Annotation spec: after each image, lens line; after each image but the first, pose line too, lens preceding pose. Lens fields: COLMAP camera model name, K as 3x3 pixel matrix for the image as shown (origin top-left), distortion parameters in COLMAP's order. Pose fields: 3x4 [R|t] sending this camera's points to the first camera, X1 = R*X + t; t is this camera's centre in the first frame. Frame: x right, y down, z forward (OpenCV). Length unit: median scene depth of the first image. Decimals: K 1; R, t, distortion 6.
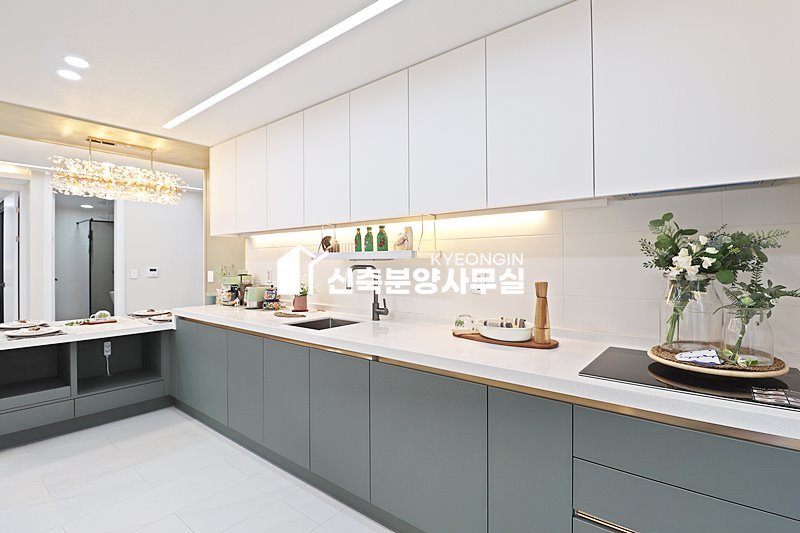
lens RADIAL K [[372.0, 0, 408.5], [0, 372.0, 256.7], [0, 0, 1]] dist [-0.005119, -0.009464]
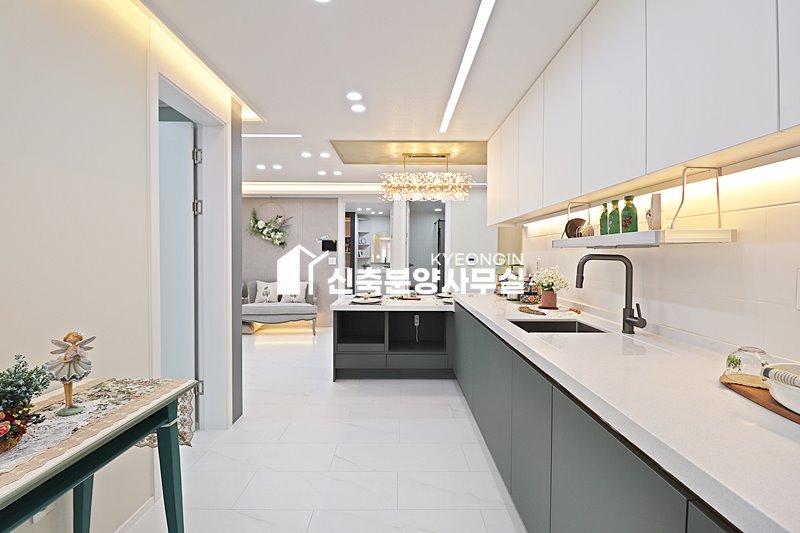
lens RADIAL K [[372.0, 0, 405.2], [0, 372.0, 261.2], [0, 0, 1]] dist [-0.005119, -0.009464]
pose [[0.626844, 0.019707, -0.778895, 0.181969], [0.005435, 0.999545, 0.029663, 0.011100], [0.779126, -0.022827, 0.626452, 0.221584]]
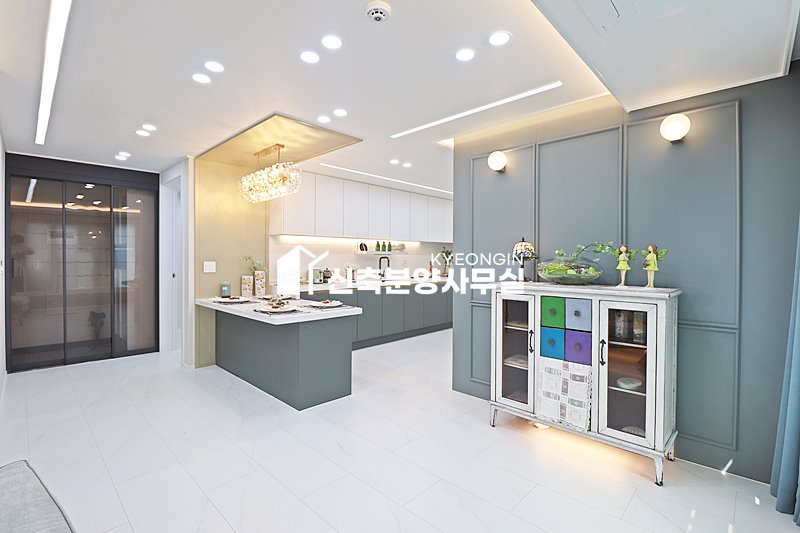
lens RADIAL K [[372.0, 0, 402.4], [0, 372.0, 264.1], [0, 0, 1]] dist [-0.005119, -0.009464]
pose [[0.100989, -0.009901, 0.994838, -2.341931], [-0.022454, 0.999673, 0.012228, 0.034186], [-0.994634, -0.023573, 0.100734, 0.581734]]
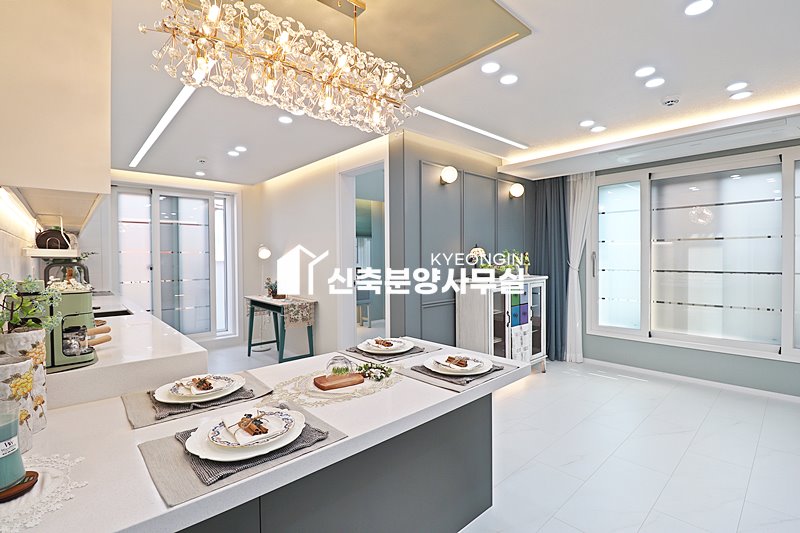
lens RADIAL K [[372.0, 0, 403.4], [0, 372.0, 262.8], [0, 0, 1]] dist [-0.005119, -0.009464]
pose [[-0.985602, 0.006962, 0.168941, -1.191341], [0.006799, 0.999976, -0.001545, 0.033070], [-0.168948, -0.000374, -0.985625, 1.765402]]
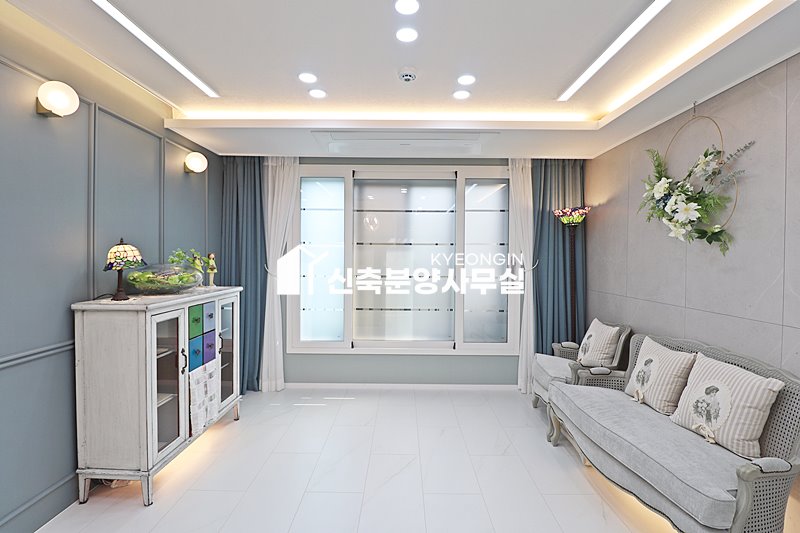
lens RADIAL K [[372.0, 0, 400.9], [0, 372.0, 262.2], [0, 0, 1]] dist [-0.005119, -0.009464]
pose [[-0.793683, 0.004838, -0.608312, -1.218295], [0.003151, 0.999988, 0.003841, 0.012296], [0.608323, 0.001132, -0.793689, 1.321385]]
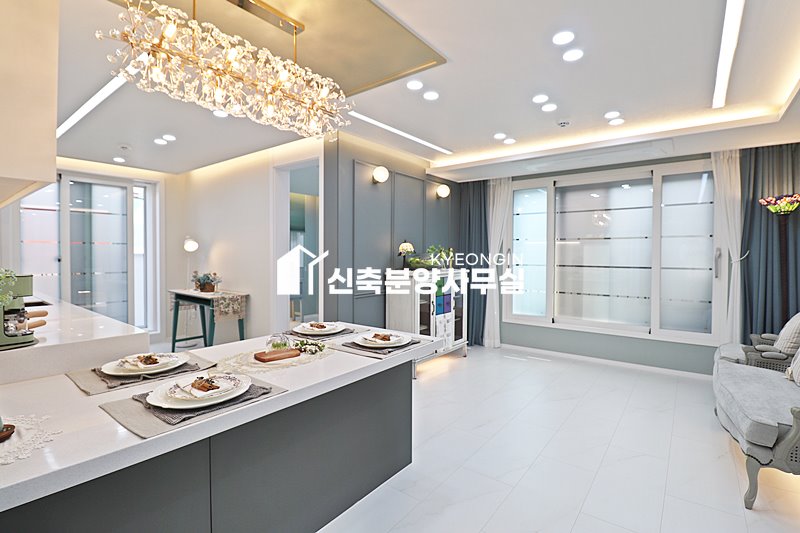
lens RADIAL K [[372.0, 0, 402.9], [0, 372.0, 259.9], [0, 0, 1]] dist [-0.005119, -0.009464]
pose [[-0.999985, -0.002221, -0.005010, -1.208694], [-0.002226, 0.999997, 0.000981, 0.043991], [0.005008, 0.000992, -0.999987, 1.855227]]
